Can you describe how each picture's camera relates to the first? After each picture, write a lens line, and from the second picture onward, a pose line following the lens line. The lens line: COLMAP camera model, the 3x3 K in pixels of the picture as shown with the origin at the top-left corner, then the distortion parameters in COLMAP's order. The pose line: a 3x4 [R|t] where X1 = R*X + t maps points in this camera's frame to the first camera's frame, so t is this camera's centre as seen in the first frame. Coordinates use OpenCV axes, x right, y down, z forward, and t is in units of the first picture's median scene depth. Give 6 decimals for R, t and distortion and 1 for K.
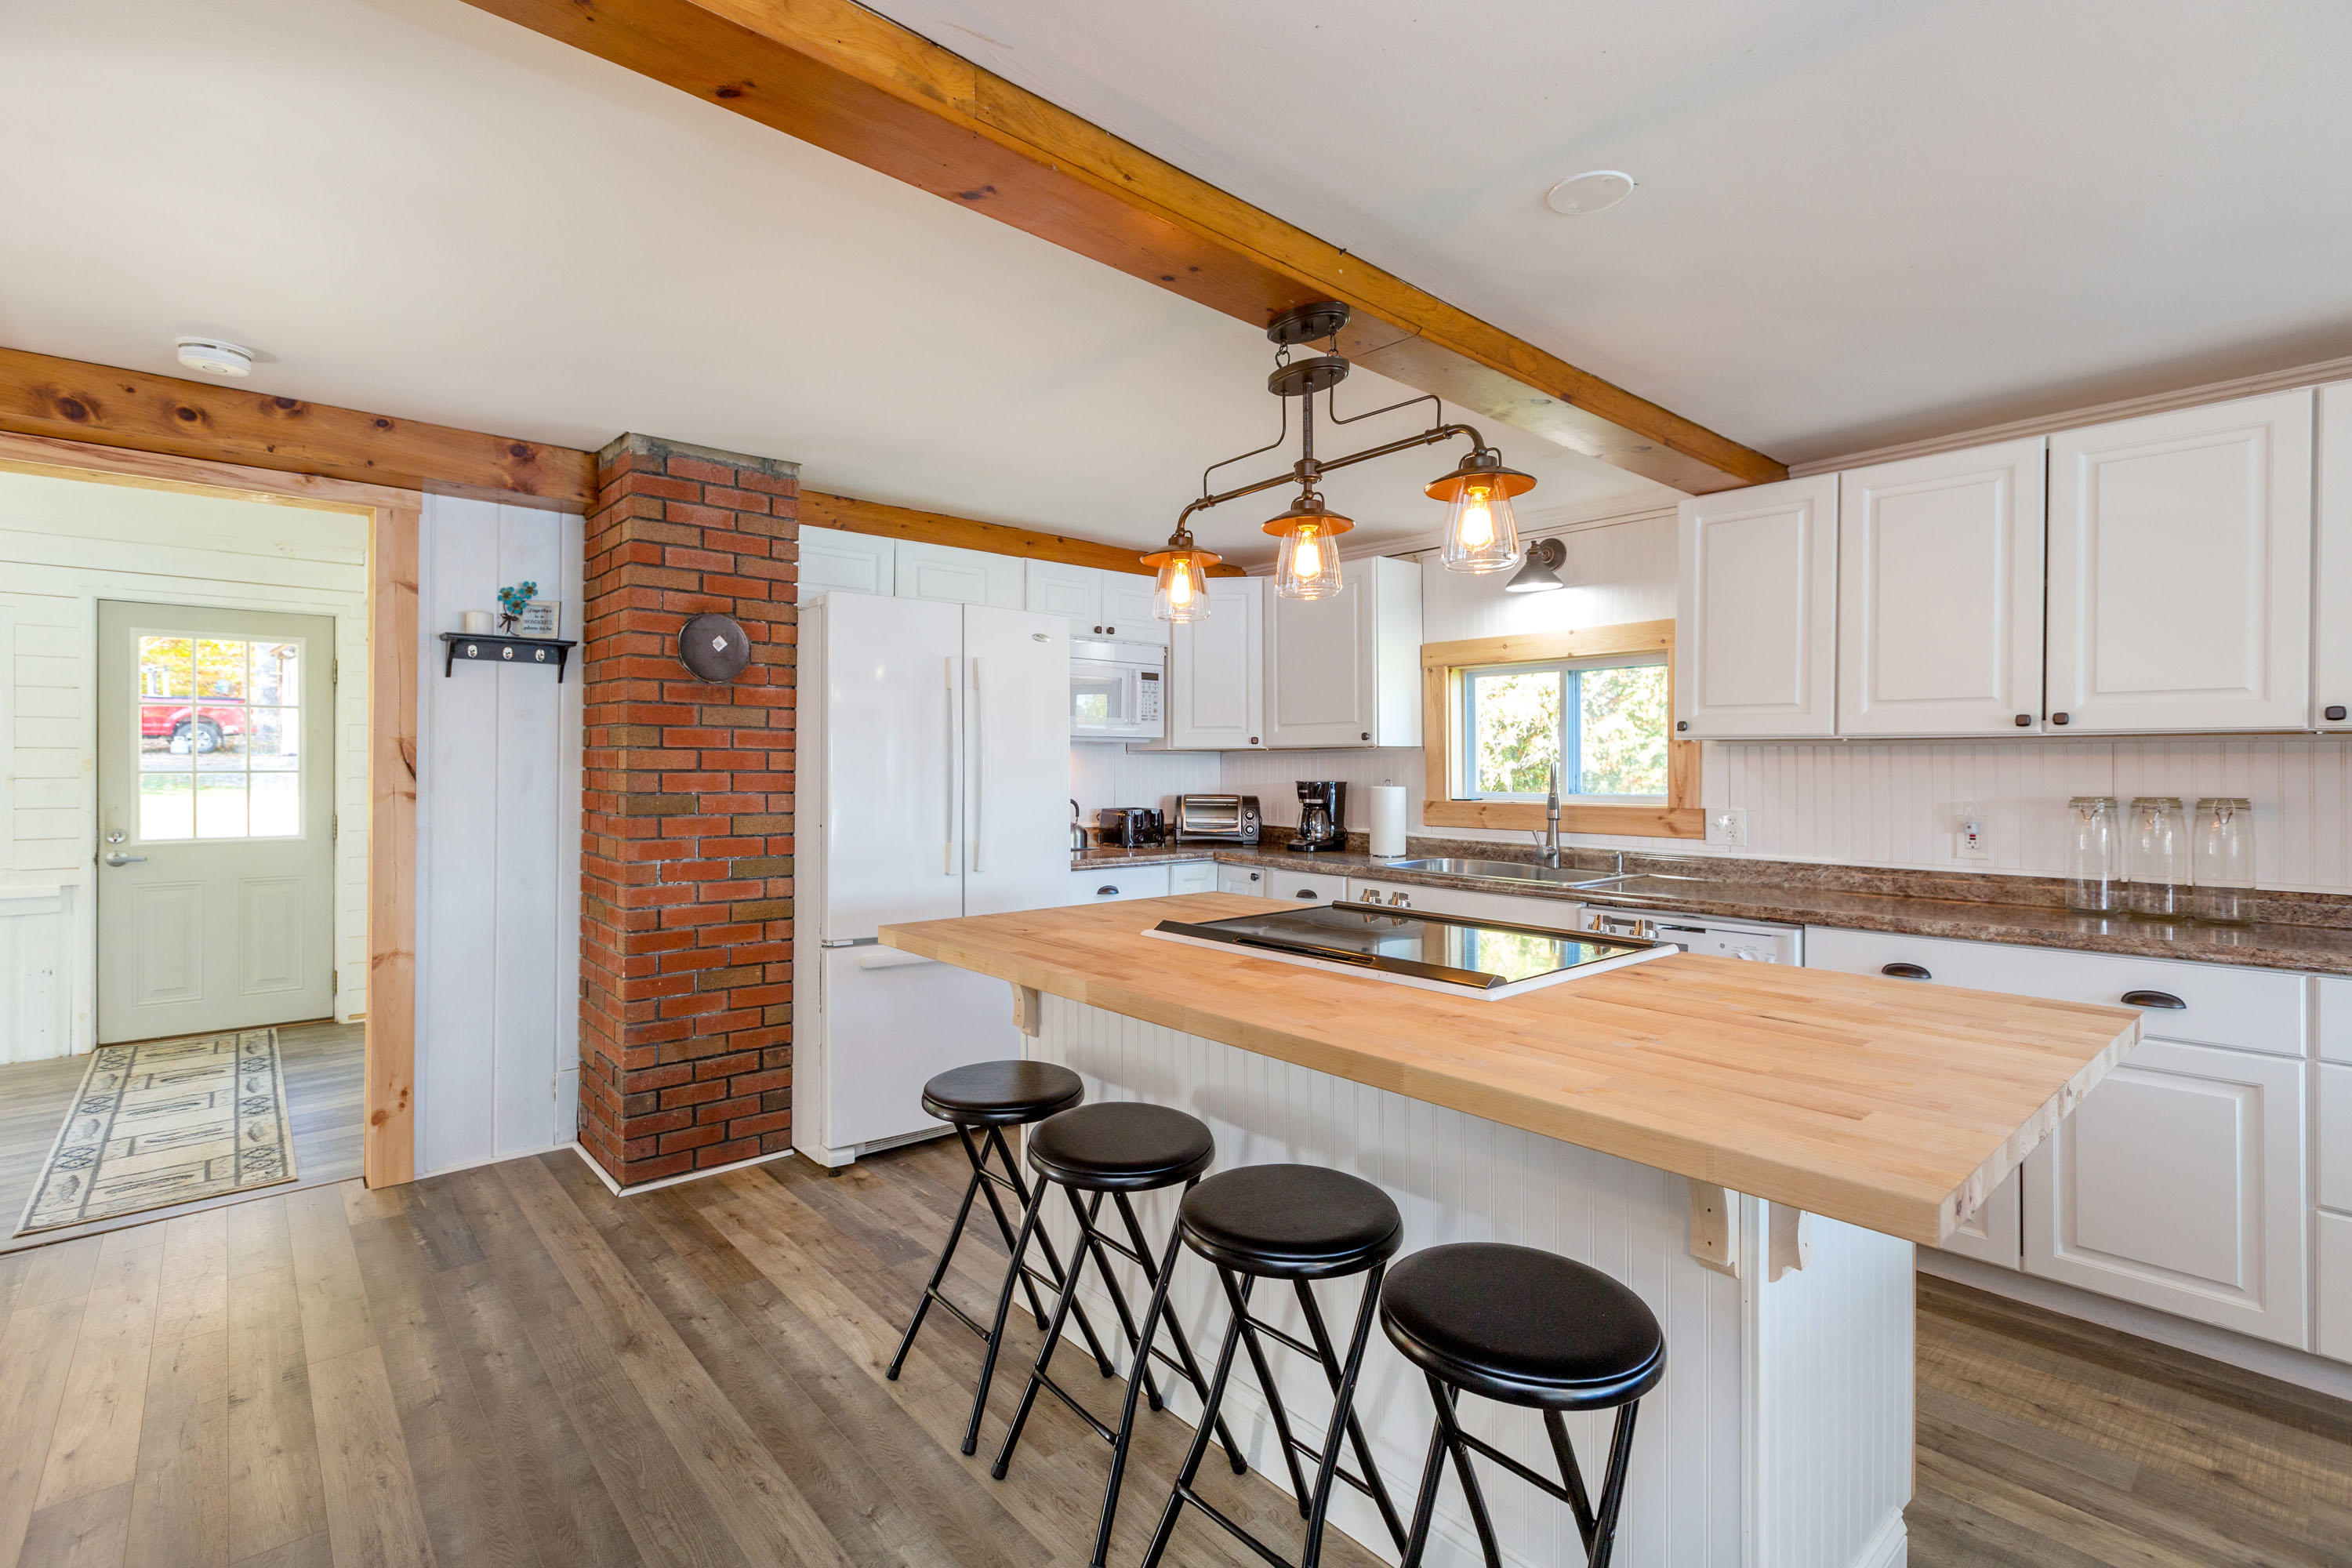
lens RADIAL K [[1073.3, 0, 1156.5], [0, 1073.3, 764.1], [0, 0, 1]] dist [0.000116, -0.000212]
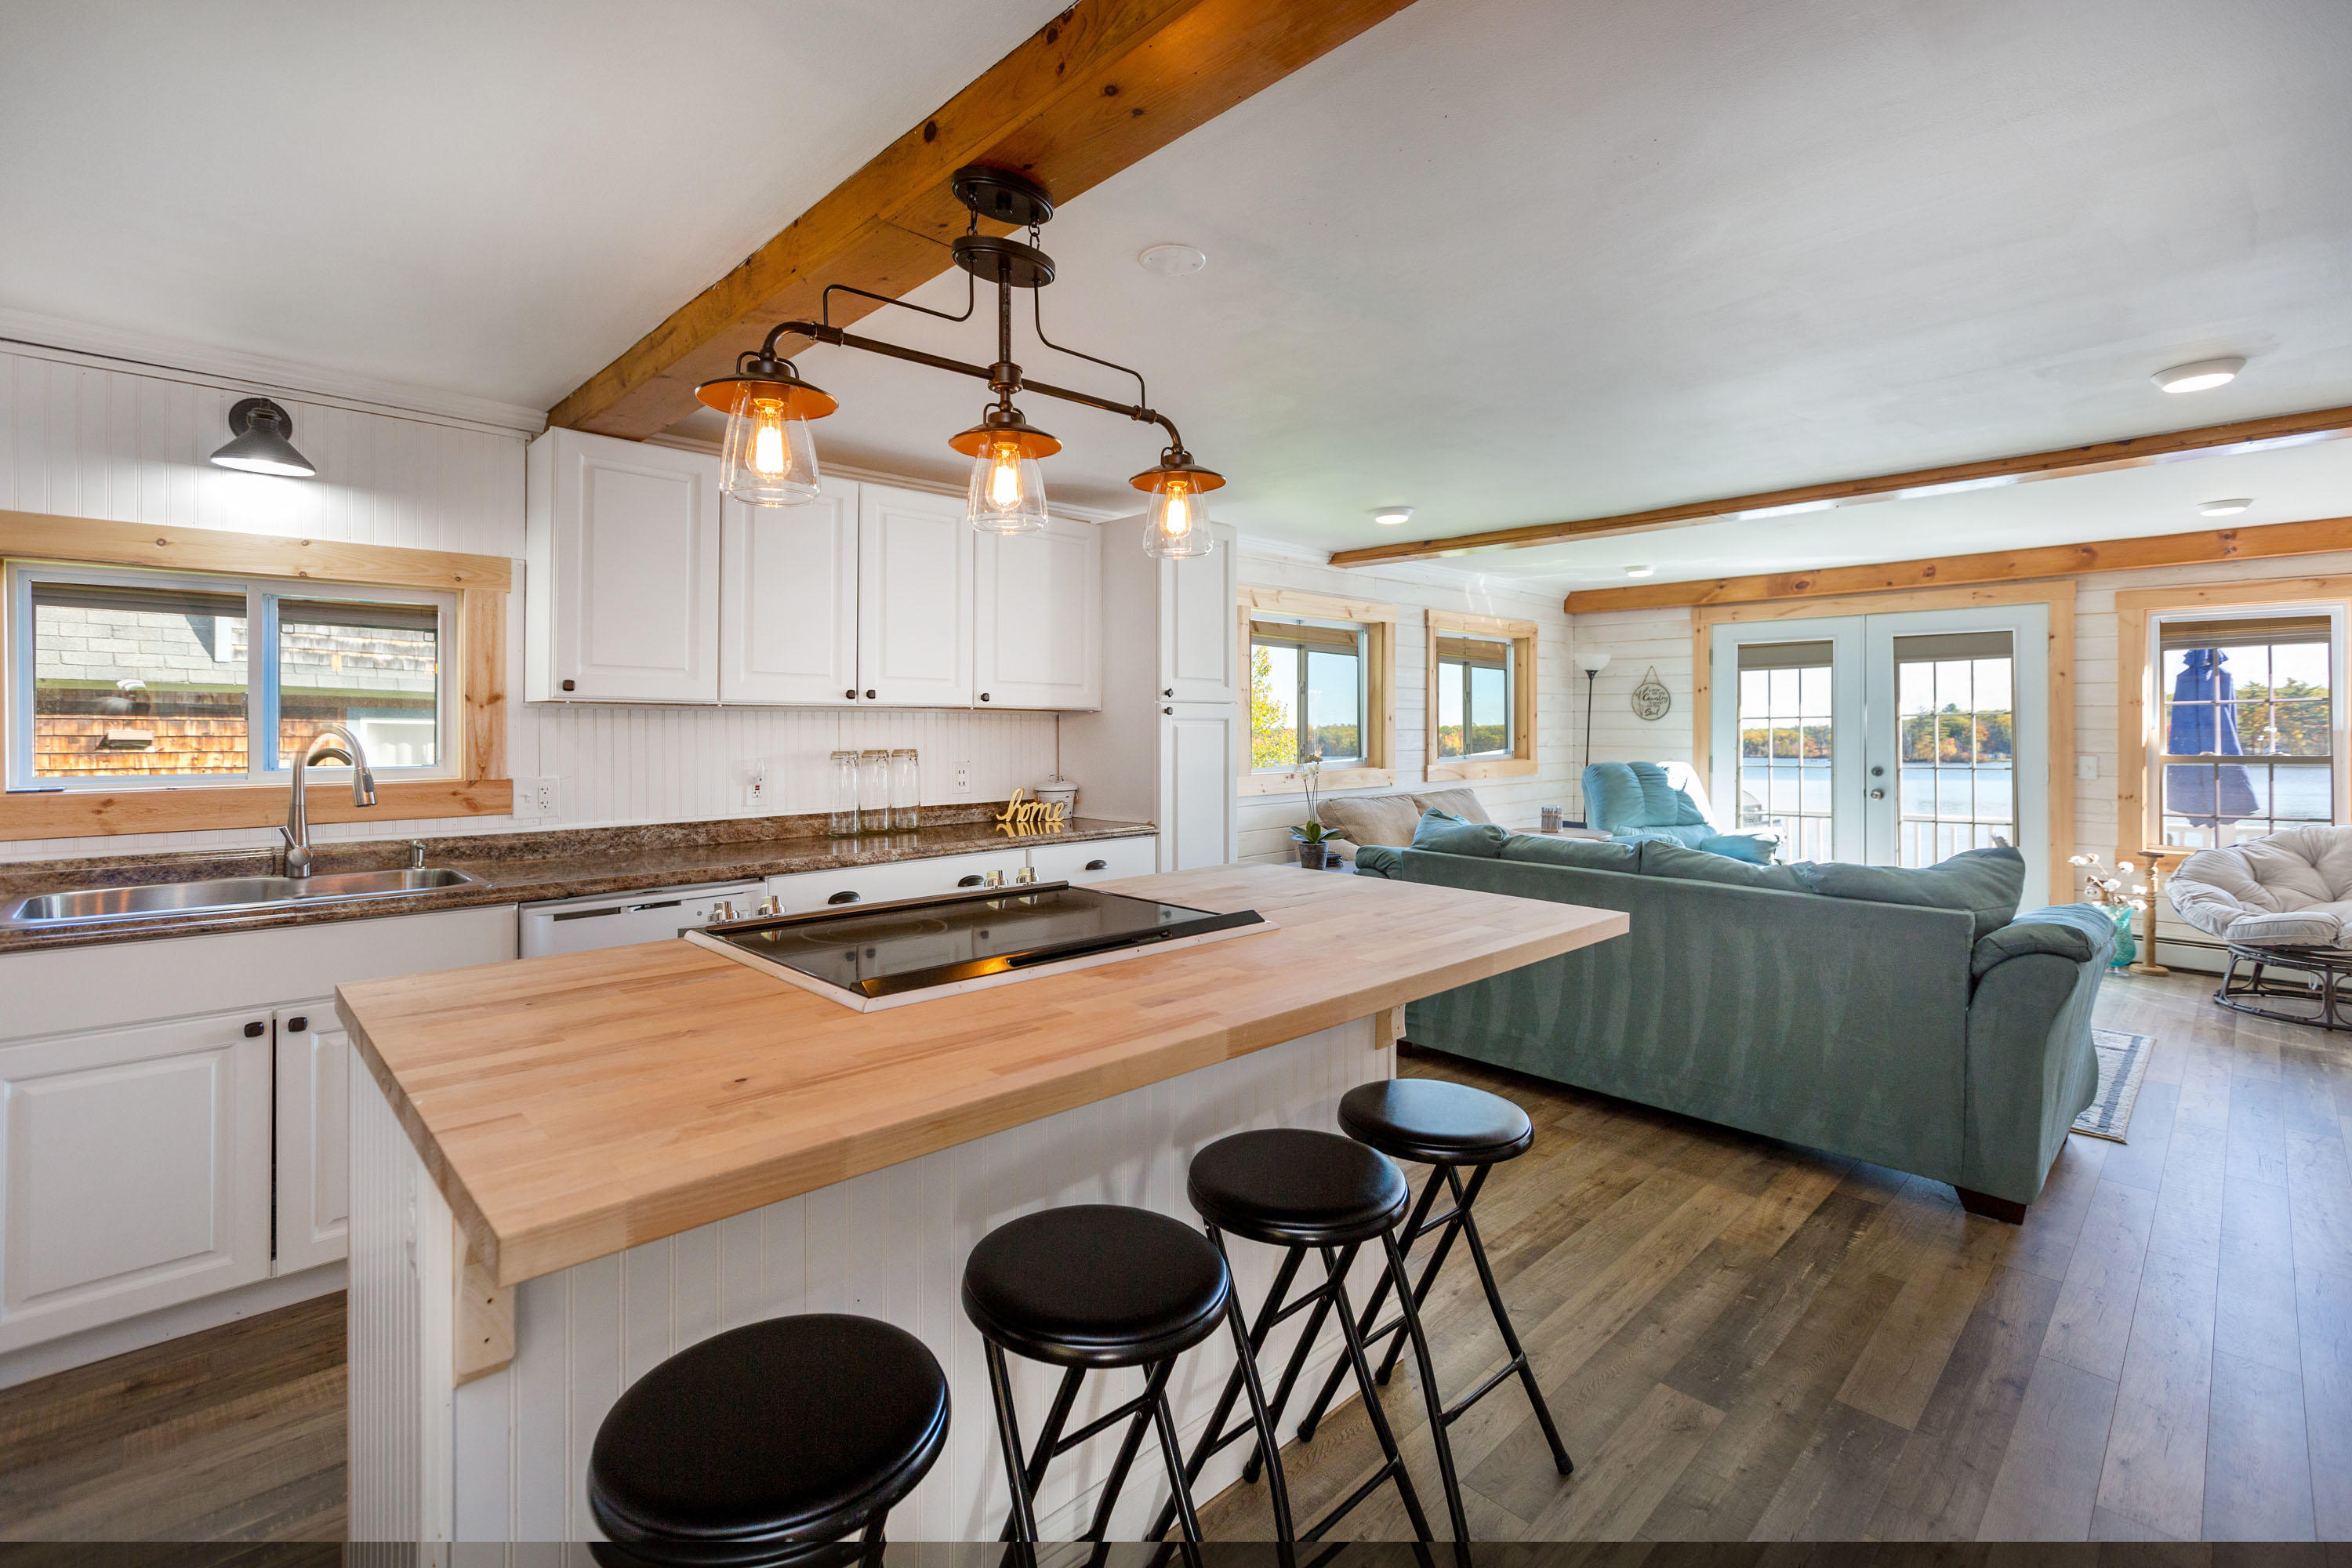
lens RADIAL K [[1045.2, 0, 1173.9], [0, 1045.2, 725.5], [0, 0, 1]] dist [-0.000870, -0.000103]
pose [[-0.060325, -0.002659, 0.998175, -0.426779], [-0.000788, 0.999996, 0.002616, -0.005108], [-0.998179, -0.000629, -0.060326, 0.587783]]
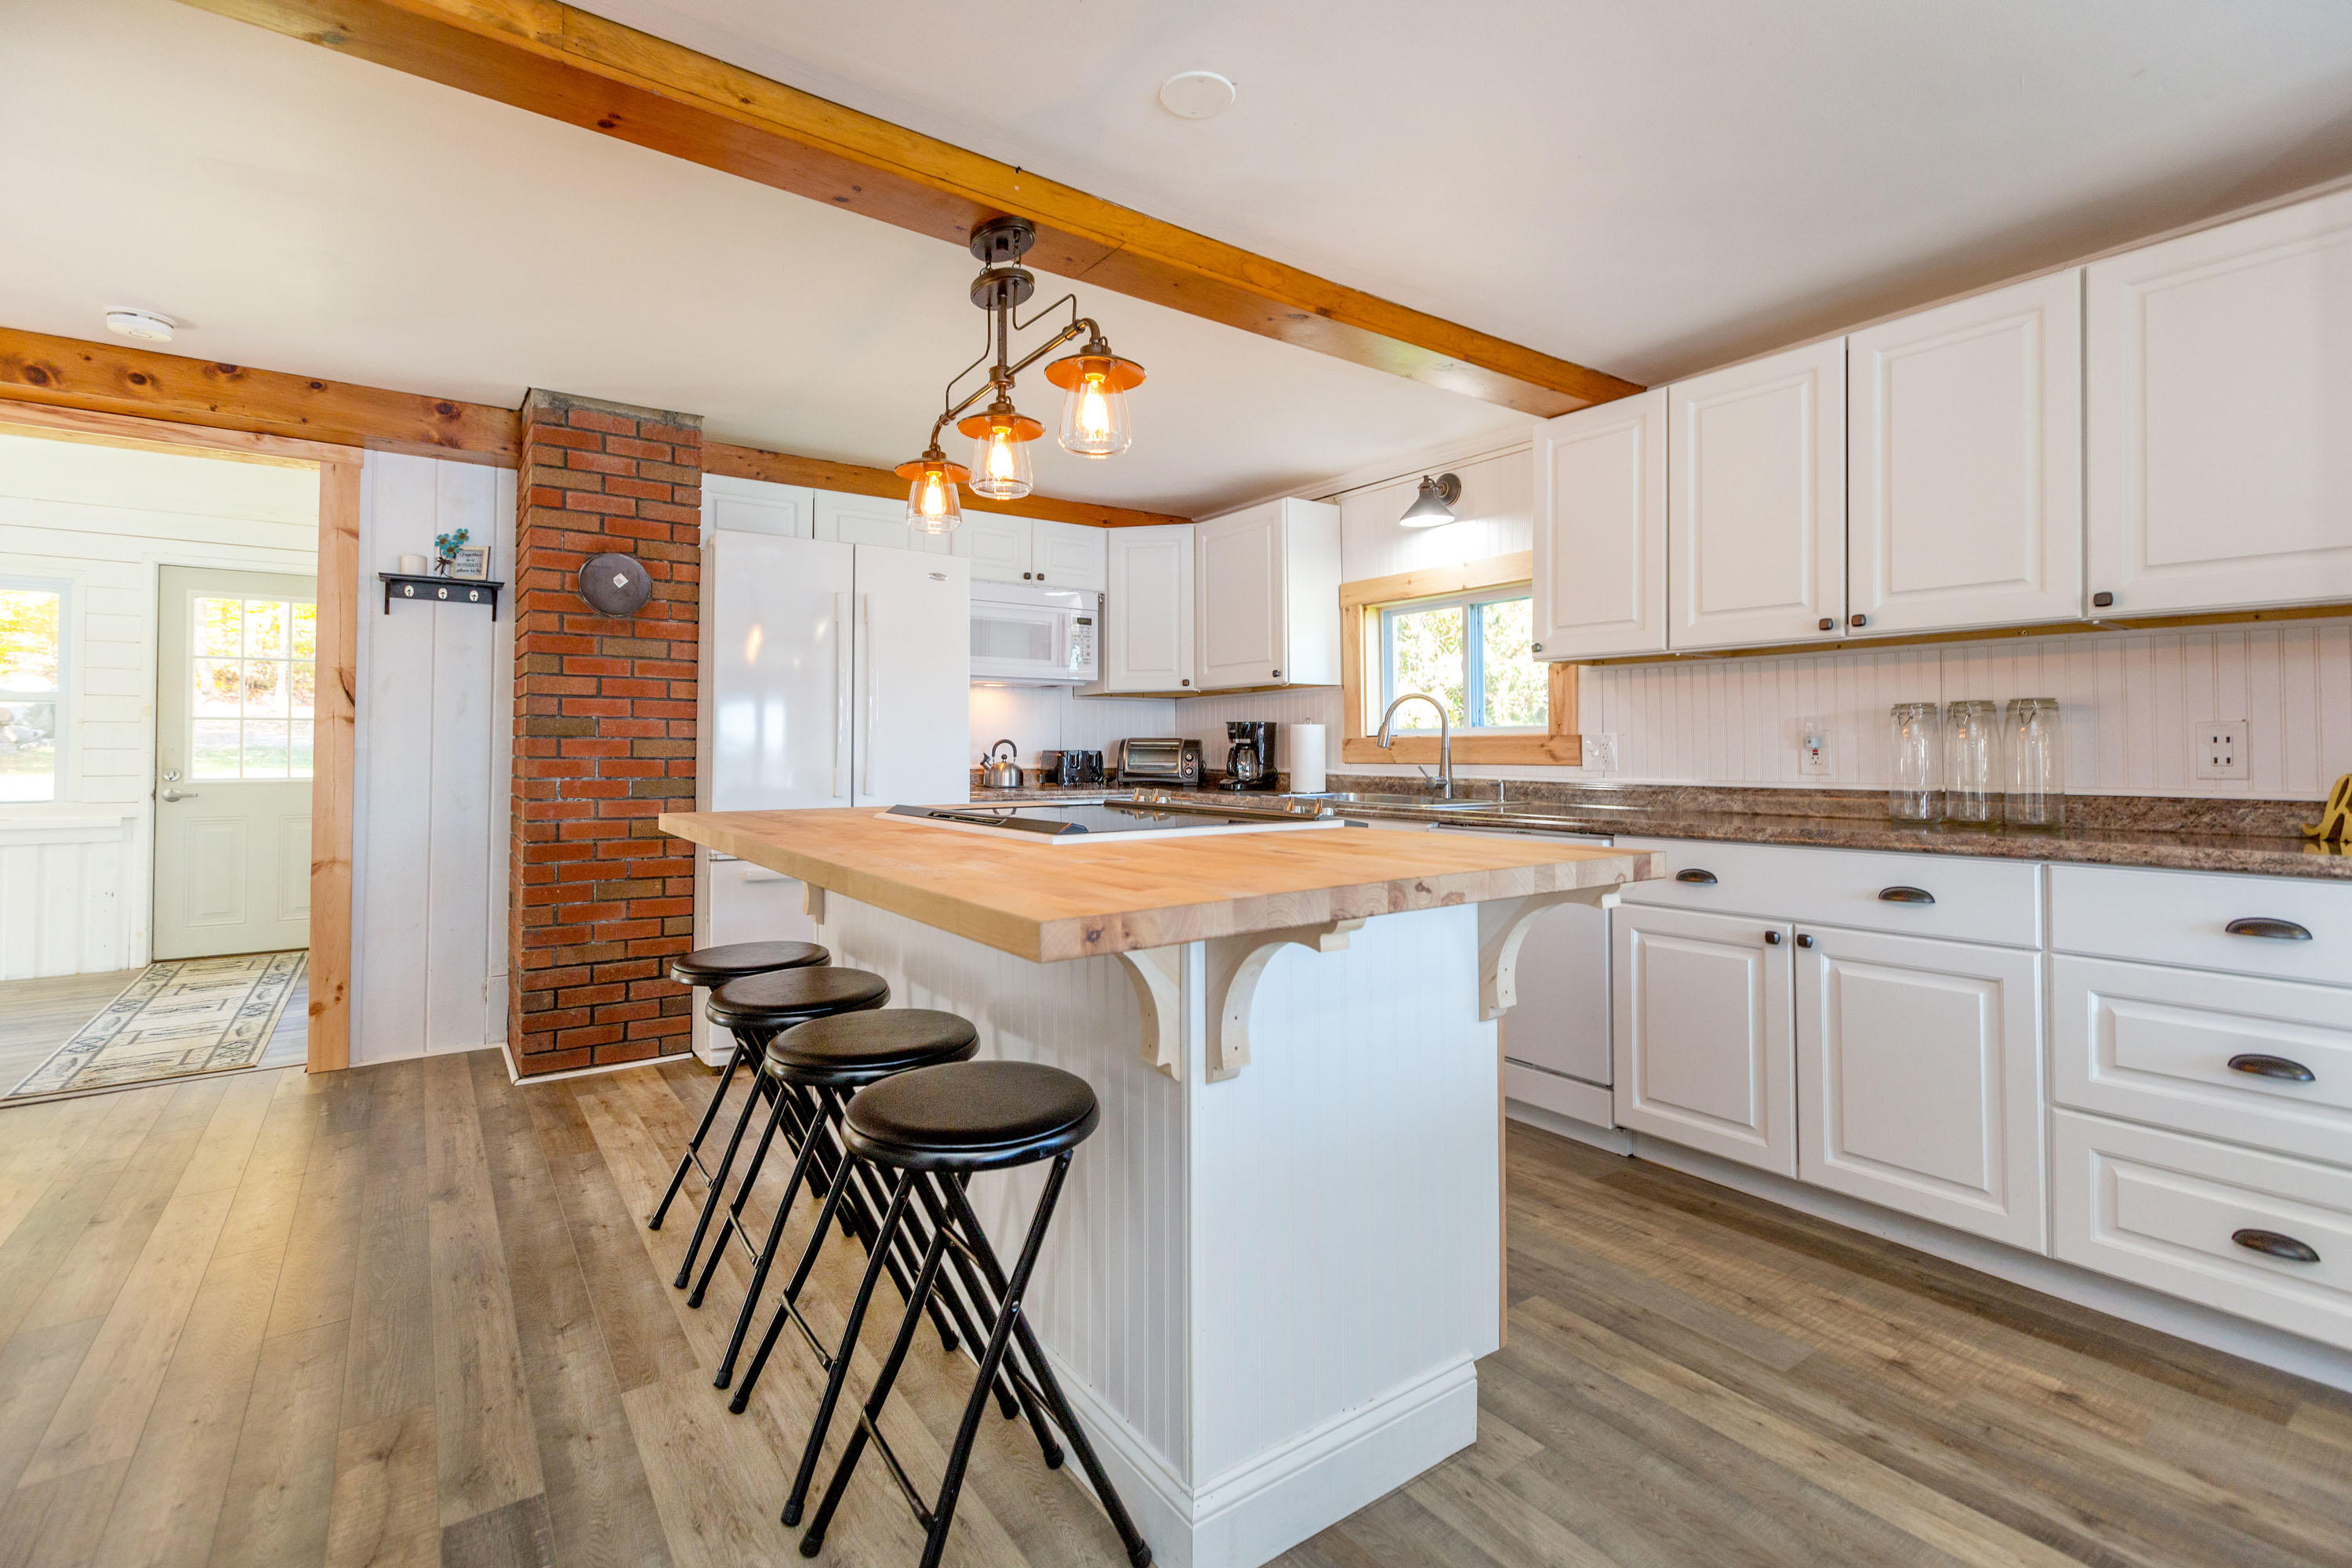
lens RADIAL K [[1065.8, 0, 1177.1], [0, 1065.8, 729.9], [0, 0, 1]] dist [-0.000012, -0.000293]
pose [[0.995752, -0.003984, -0.091991, 0.262703], [0.002258, 0.999820, -0.018860, 0.062916], [0.092049, 0.018573, 0.995581, -0.021160]]
